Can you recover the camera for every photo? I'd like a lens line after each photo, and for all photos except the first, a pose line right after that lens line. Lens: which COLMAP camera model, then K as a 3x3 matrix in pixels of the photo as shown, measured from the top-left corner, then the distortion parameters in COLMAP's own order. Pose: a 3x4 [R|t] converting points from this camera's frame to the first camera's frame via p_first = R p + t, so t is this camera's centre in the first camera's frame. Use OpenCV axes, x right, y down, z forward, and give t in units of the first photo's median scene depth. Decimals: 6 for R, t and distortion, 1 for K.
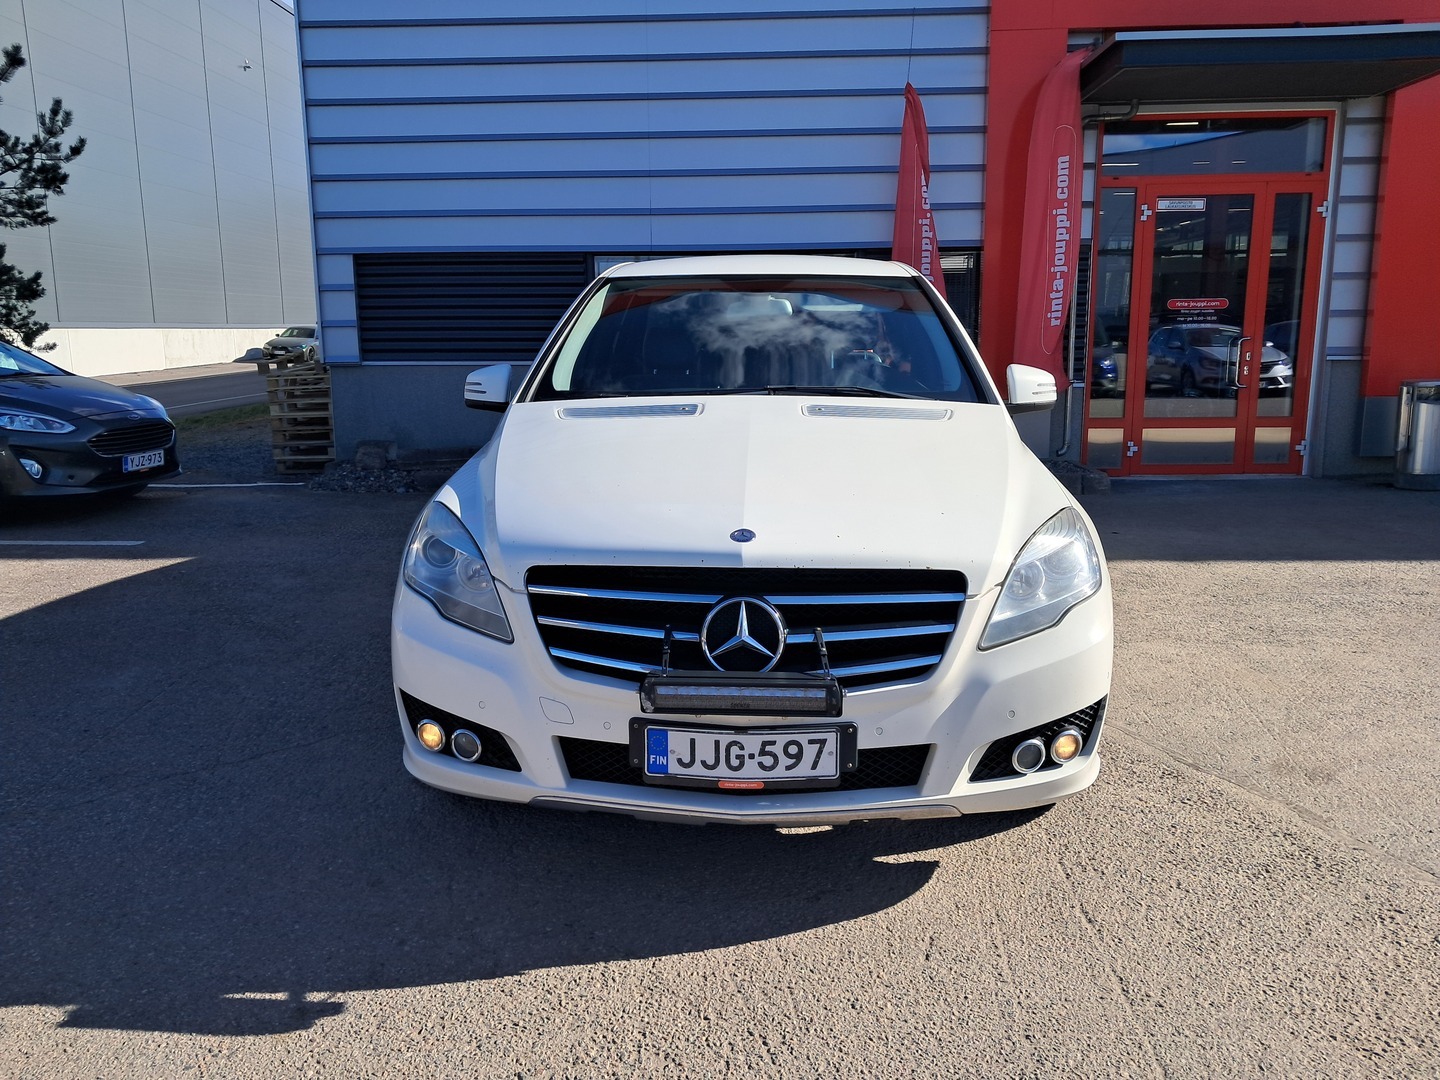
lens RADIAL K [[1131.6, 0, 718.8], [0, 1131.6, 518.2], [0, 0, 1]] dist [0.063823, 0.002077]
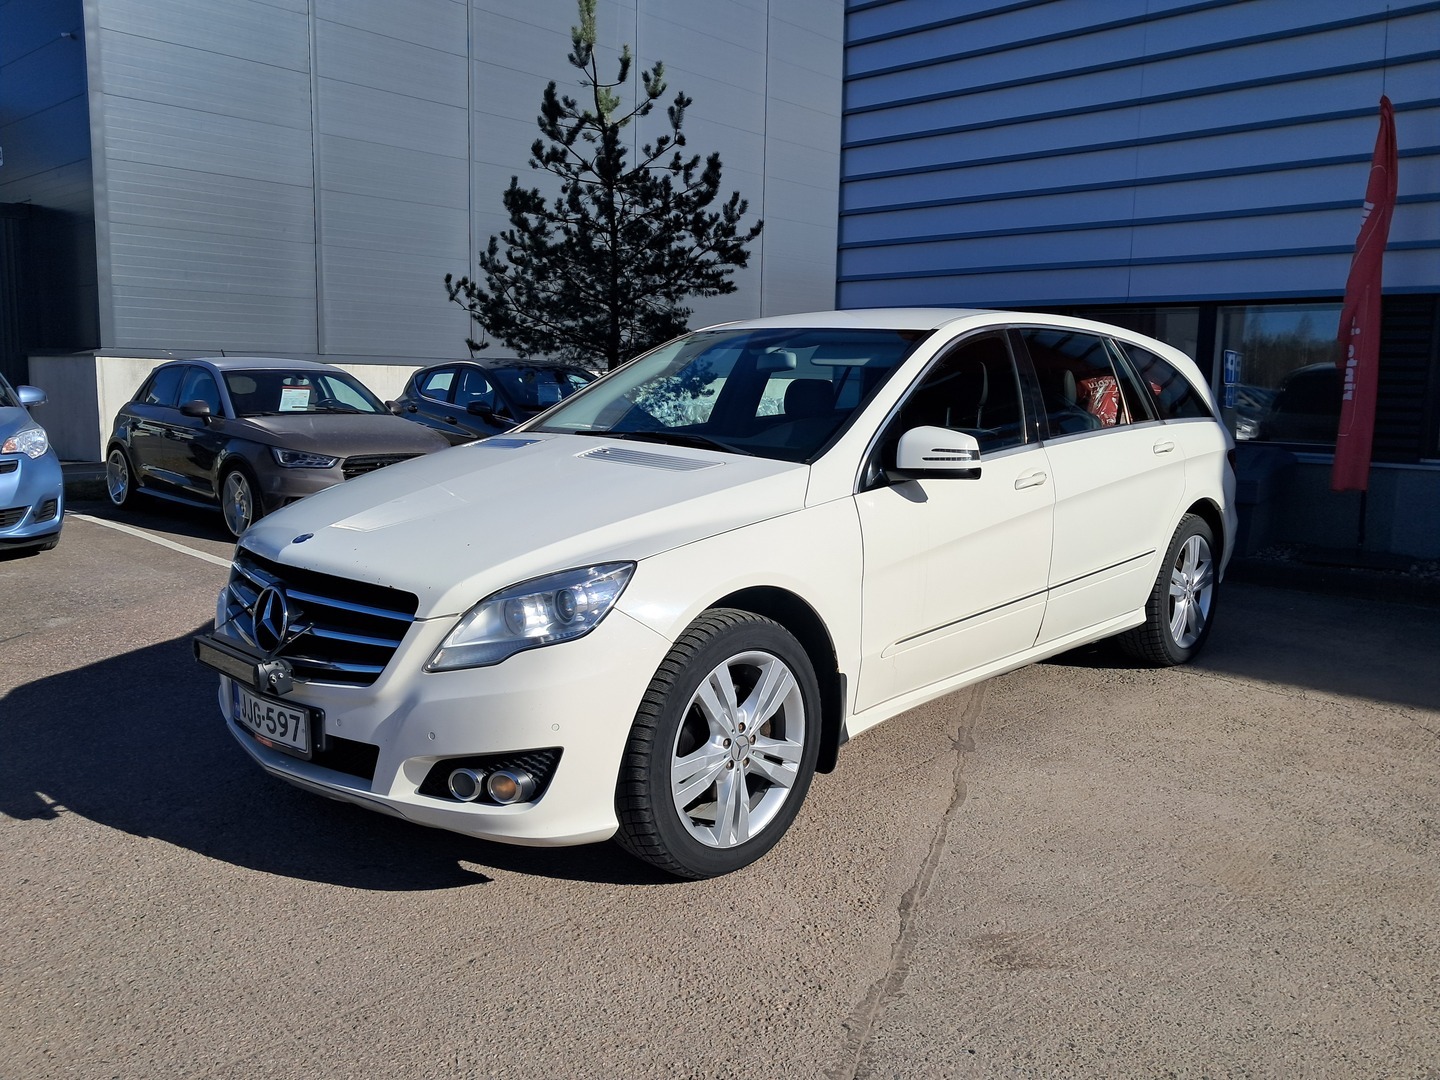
lens RADIAL K [[1158.8, 0, 720.0], [0, 1158.8, 540.0], [0, 0, 1]] dist [-0.012134, -0.002191]
pose [[0.779698, 0.115720, -0.615370, 0.971559], [-0.136172, 0.990590, 0.013745, -0.052463], [0.611169, 0.073079, 0.788119, 0.263355]]
